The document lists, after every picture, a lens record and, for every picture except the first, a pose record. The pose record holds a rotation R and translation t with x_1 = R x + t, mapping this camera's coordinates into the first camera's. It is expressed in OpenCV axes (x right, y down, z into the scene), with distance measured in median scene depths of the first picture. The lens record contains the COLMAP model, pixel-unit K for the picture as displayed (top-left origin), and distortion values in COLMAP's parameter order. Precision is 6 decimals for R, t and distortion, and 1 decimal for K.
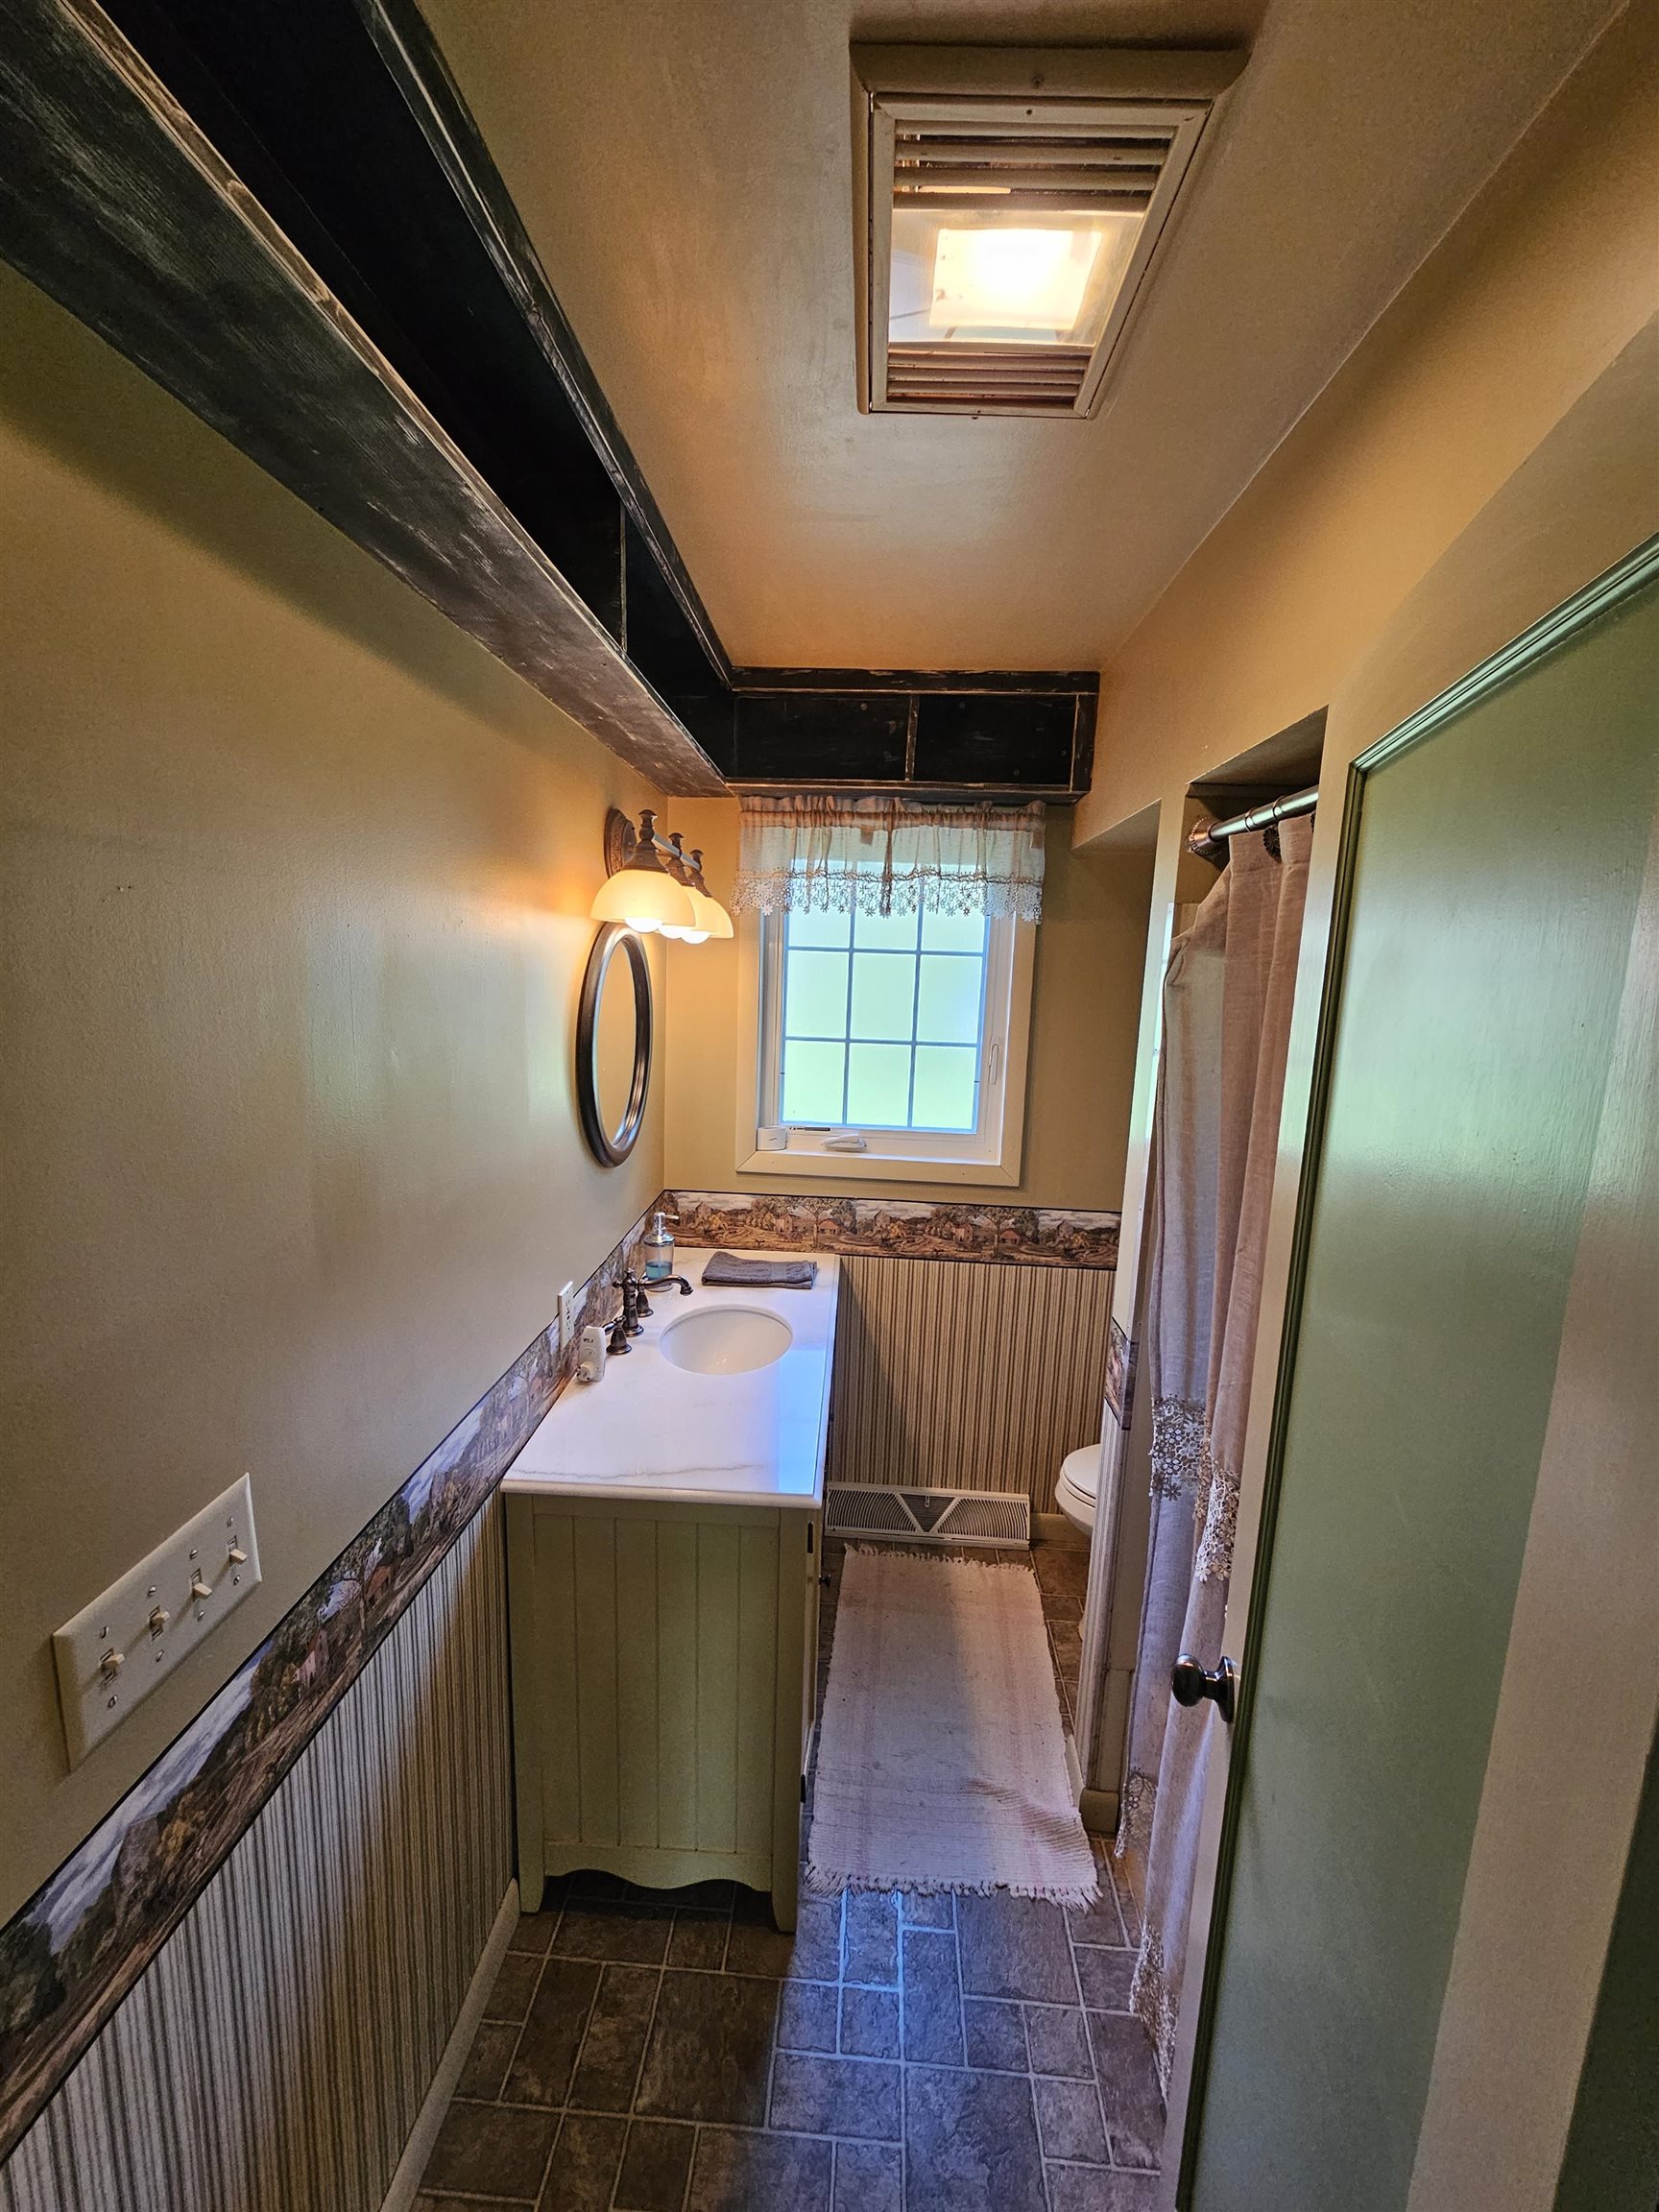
lens RADIAL K [[904.0, 0, 821.5], [0, 904.0, 1111.8], [0, 0, 1]] dist [-0.004387, -0.000629]
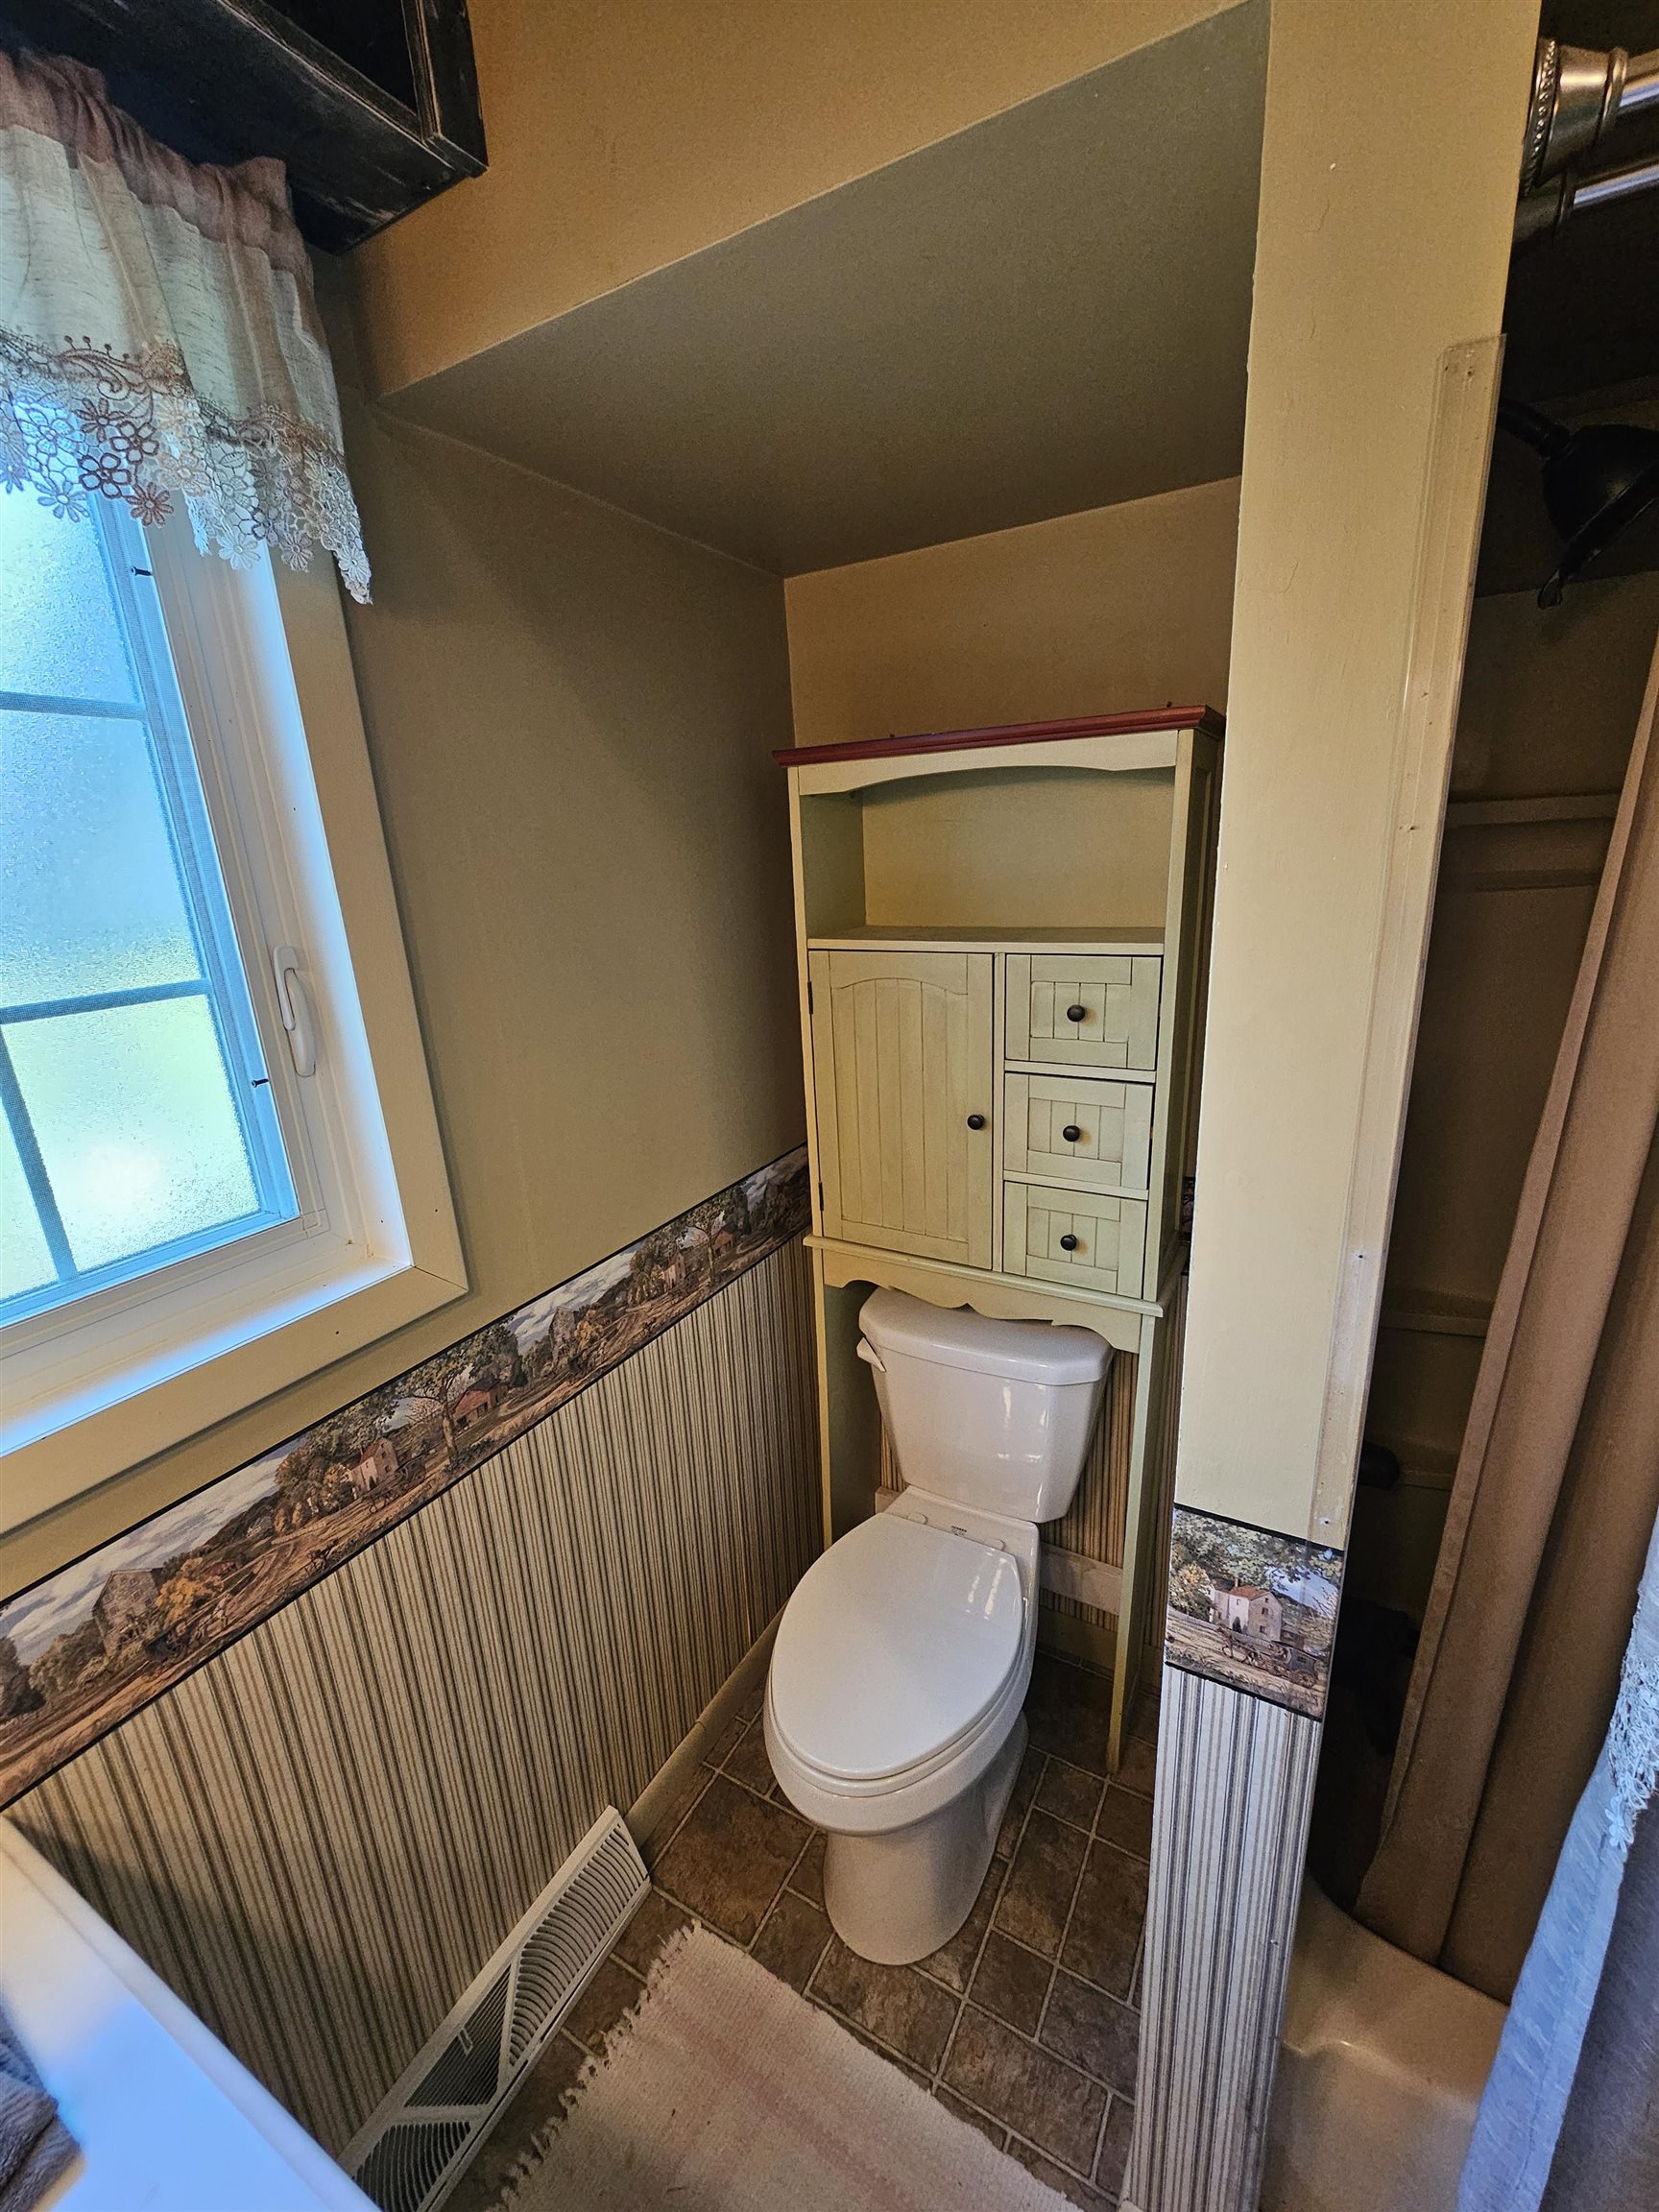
lens RADIAL K [[904.0, 0, 831.7], [0, 904.0, 1112.0], [0, 0, 1]] dist [-0.004387, -0.000629]
pose [[0.435480, -0.305908, 0.846627, -0.036184], [0.207262, 0.949295, 0.236394, -0.058795], [-0.876013, 0.072529, 0.476802, 0.636664]]
